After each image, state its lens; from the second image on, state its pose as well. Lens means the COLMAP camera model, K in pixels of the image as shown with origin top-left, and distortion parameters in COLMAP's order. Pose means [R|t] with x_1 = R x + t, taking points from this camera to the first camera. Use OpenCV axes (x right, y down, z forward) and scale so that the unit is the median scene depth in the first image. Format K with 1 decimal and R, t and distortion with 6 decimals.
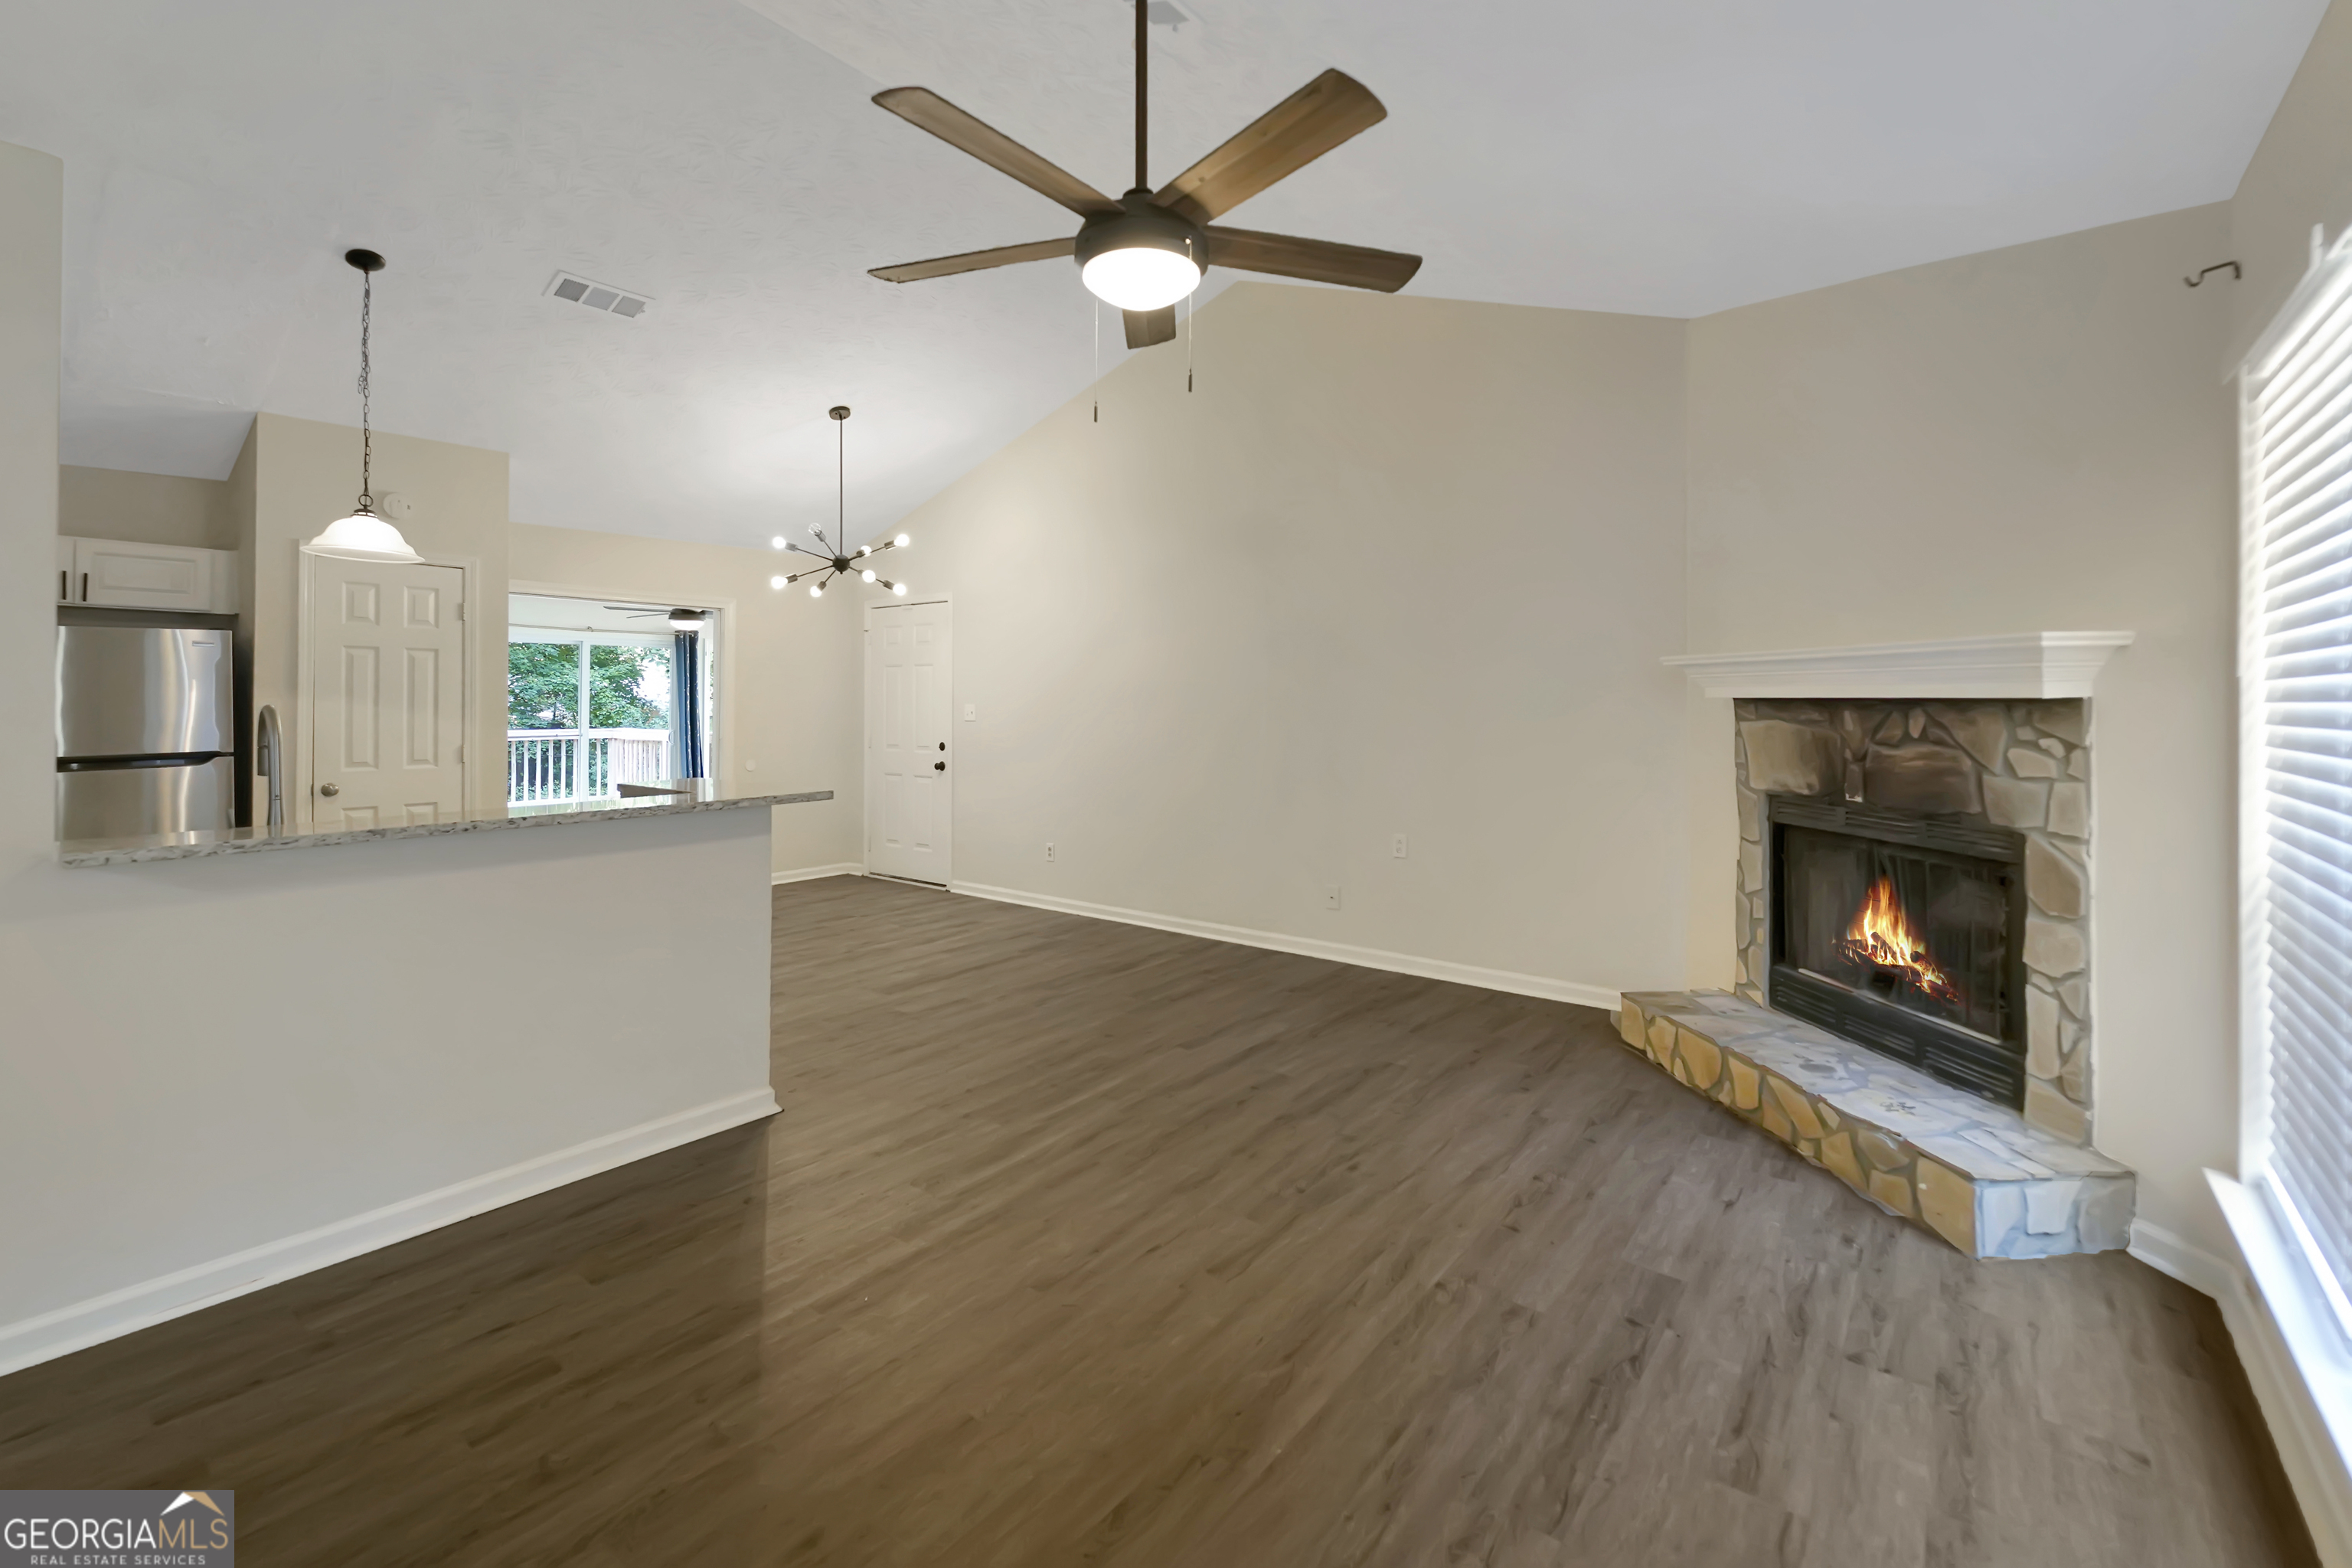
lens RADIAL K [[1020.2, 0, 1168.4], [0, 1020.2, 701.1], [0, 0, 1]] dist [-0.002077, -0.000288]
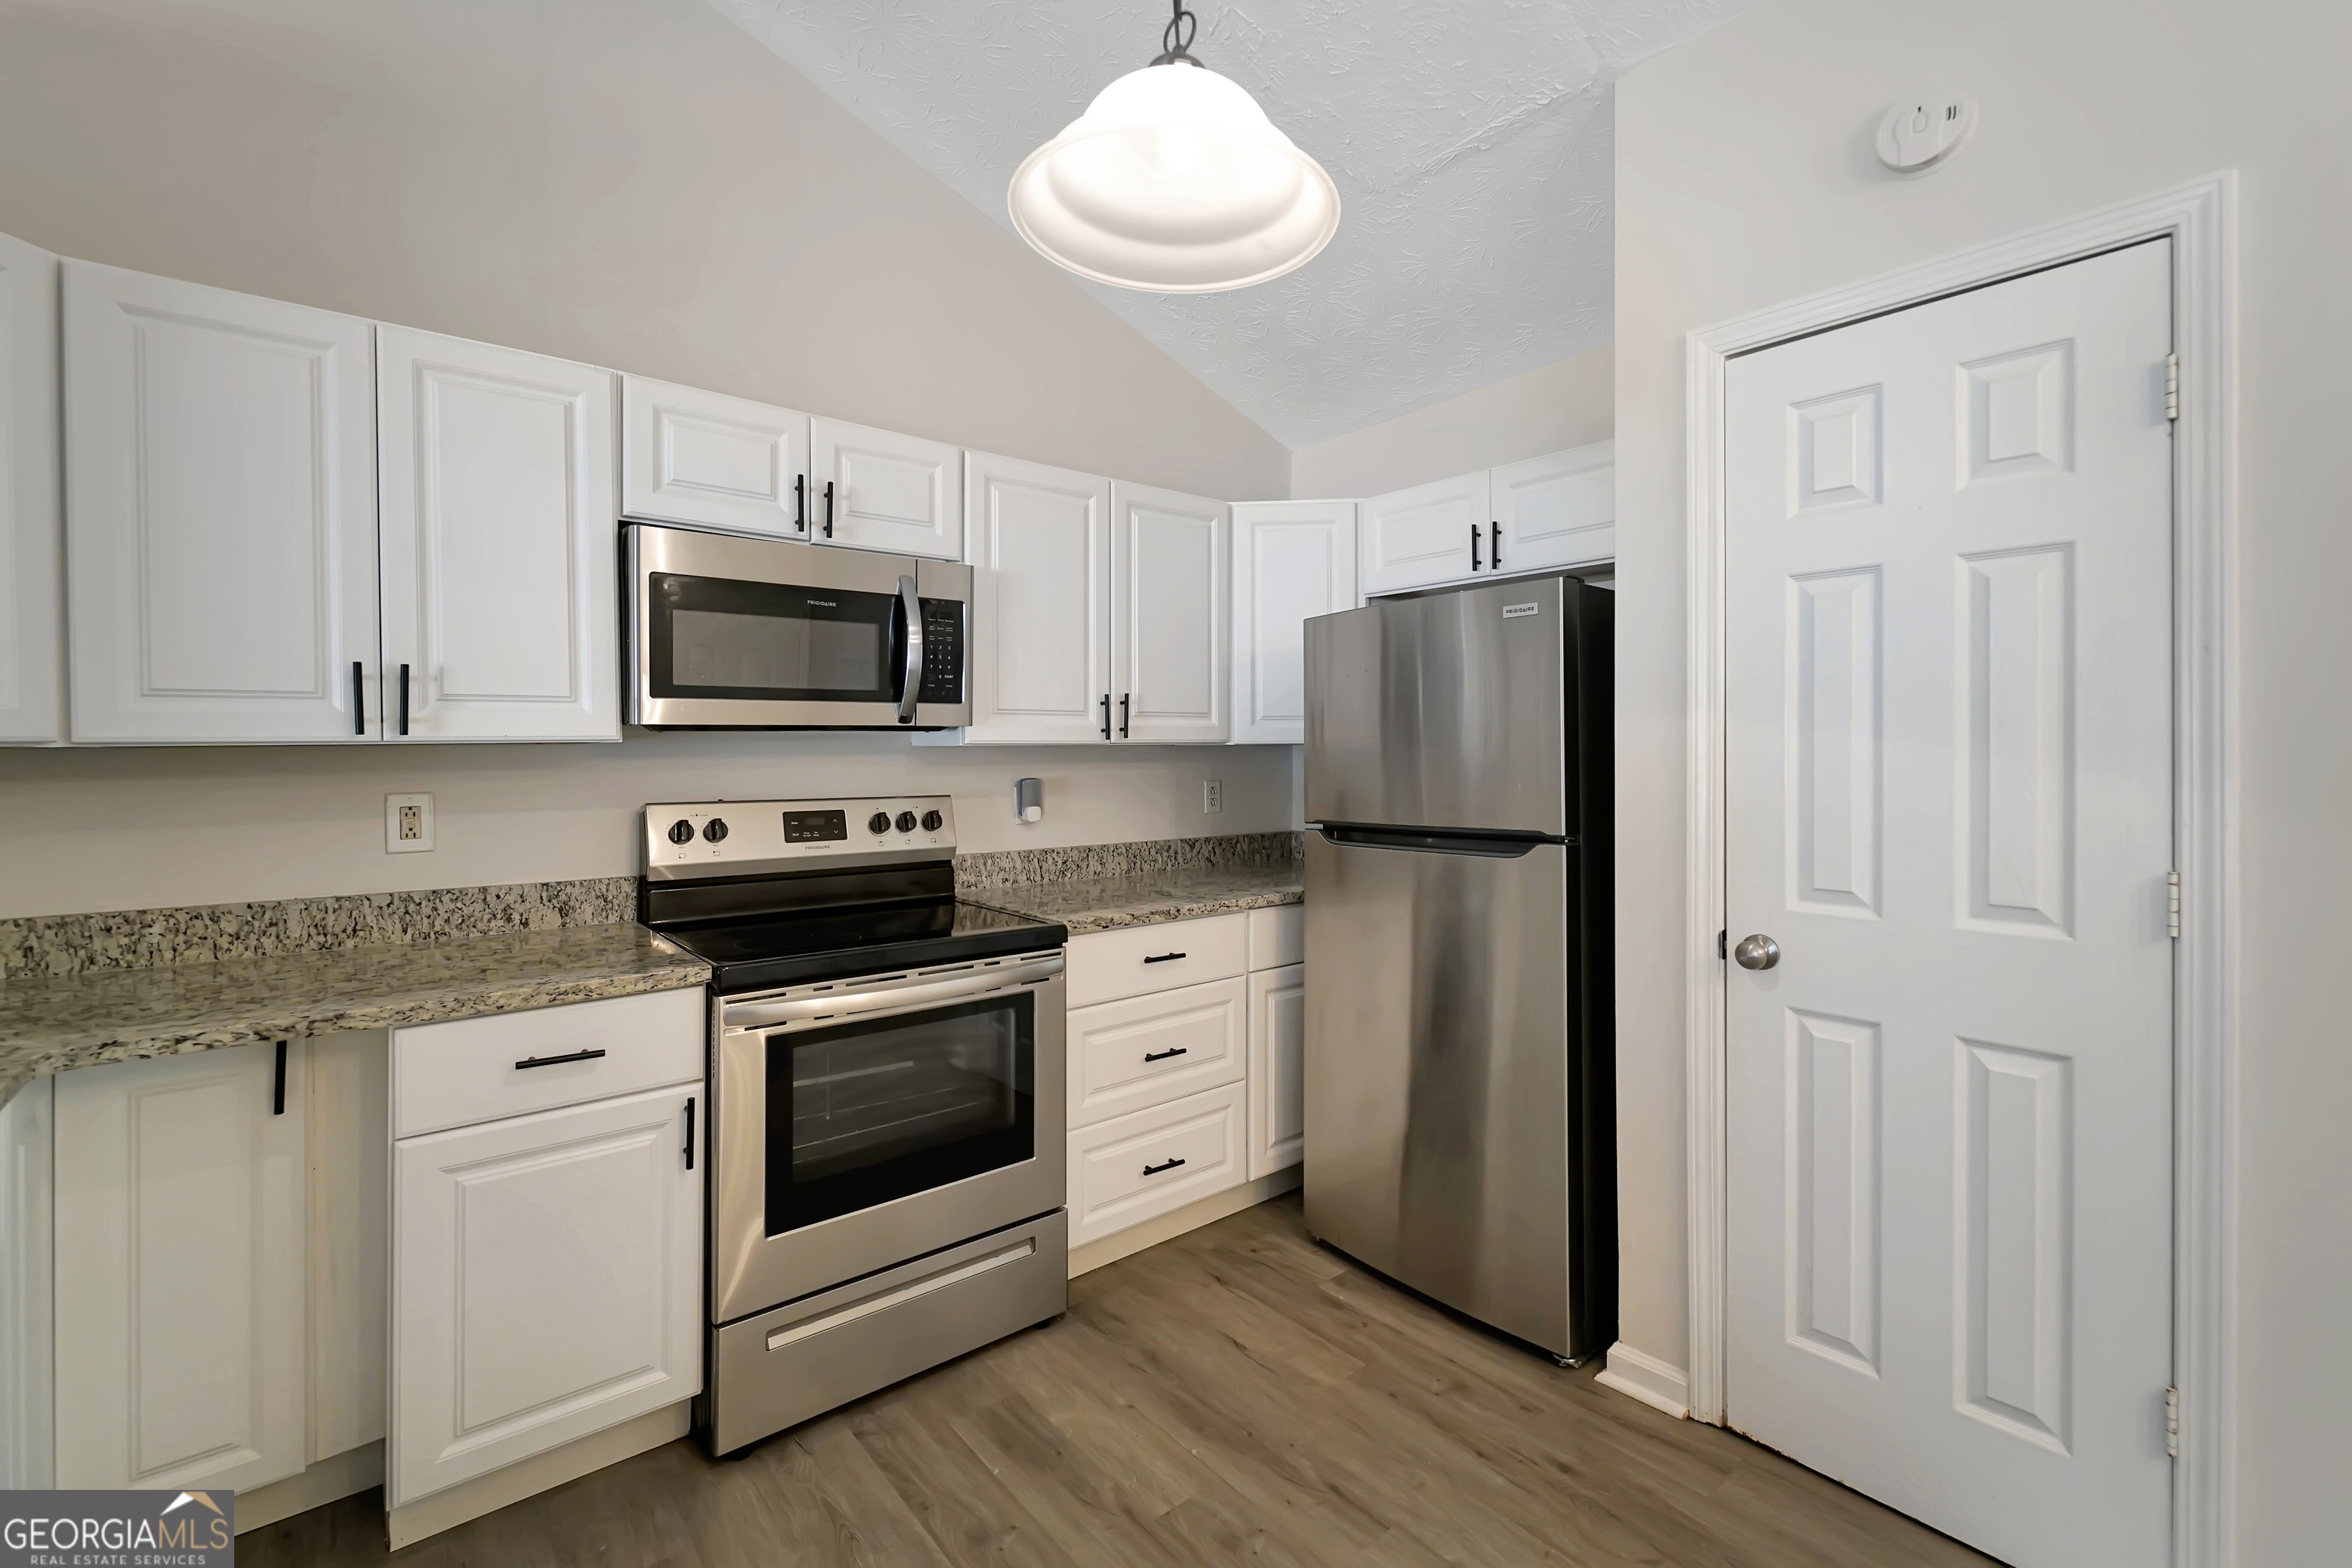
lens RADIAL K [[991.9, 0, 1191.3], [0, 991.9, 748.8], [0, 0, 1]] dist [-0.000535, -0.000417]
pose [[-0.188632, -0.002259, -0.982045, -0.678112], [0.000303, 0.999997, -0.002359, 0.014709], [0.982048, -0.000742, -0.188631, 1.424511]]
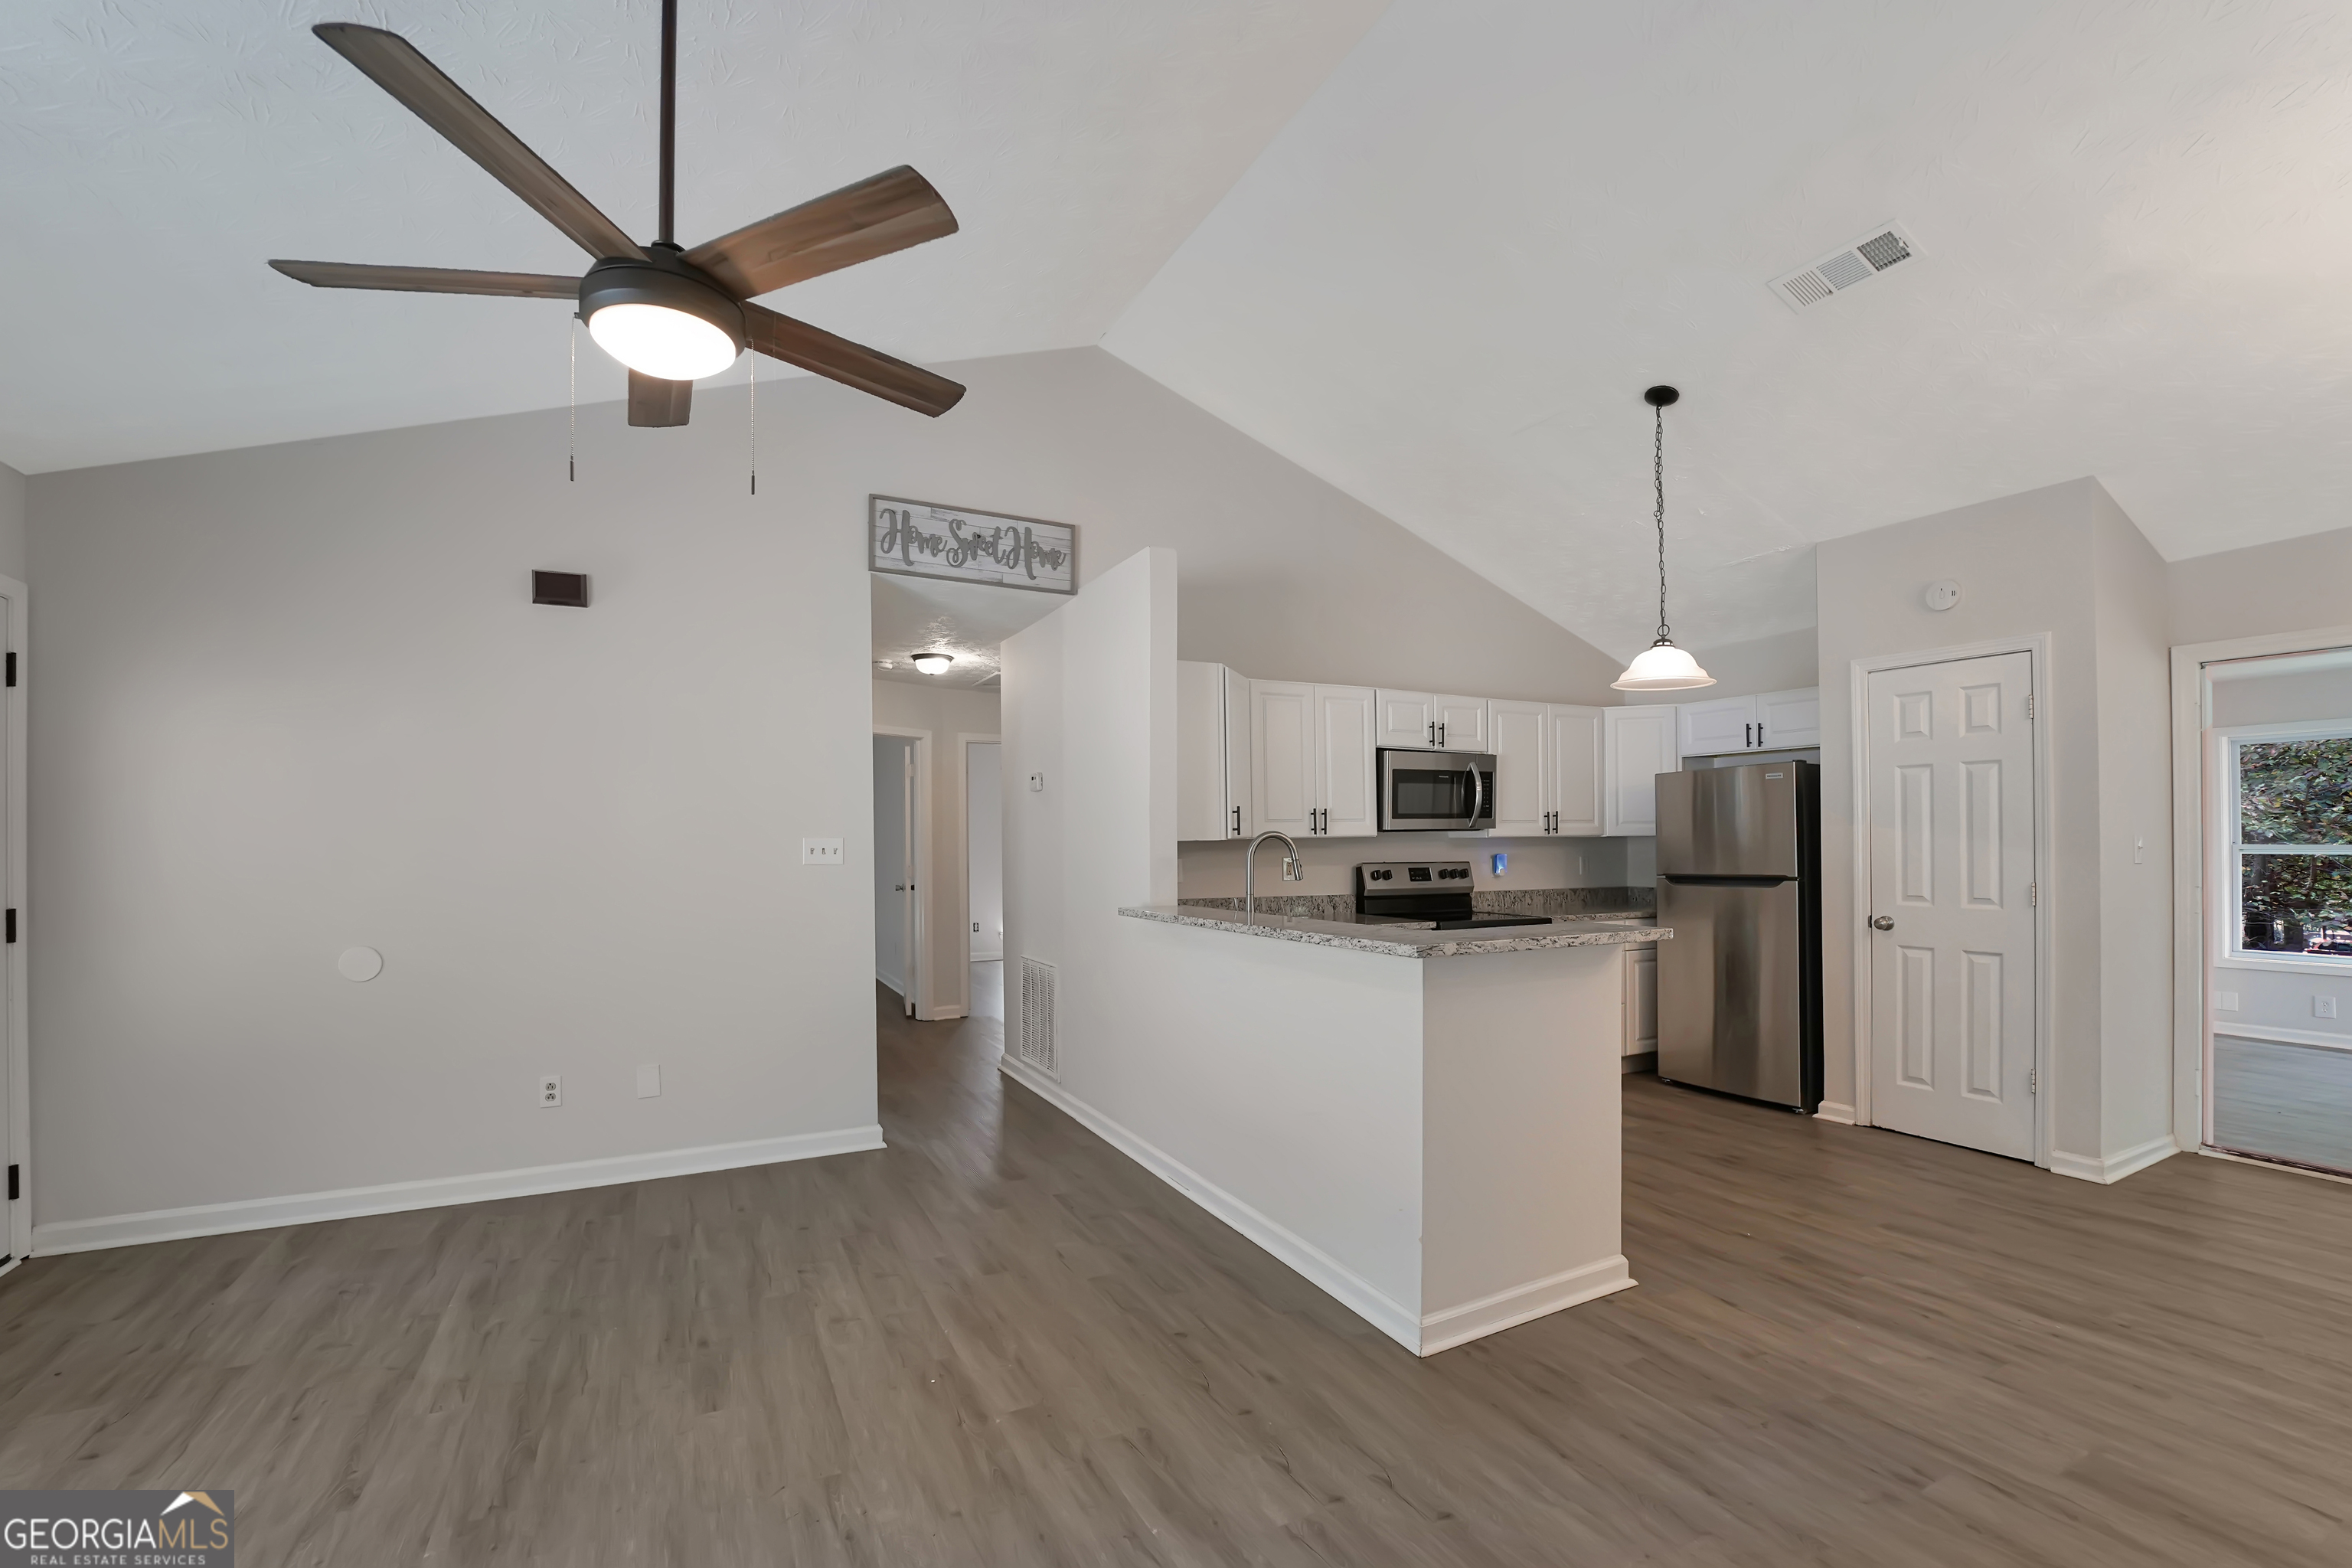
lens RADIAL K [[984.4, 0, 1161.6], [0, 984.4, 827.8], [0, 0, 1]] dist [-0.023134, 0.000107]
pose [[-0.415731, -0.011504, -0.909415, 0.419787], [0.001455, 0.999910, -0.013314, 0.015199], [0.909487, -0.006858, -0.415677, 1.276398]]
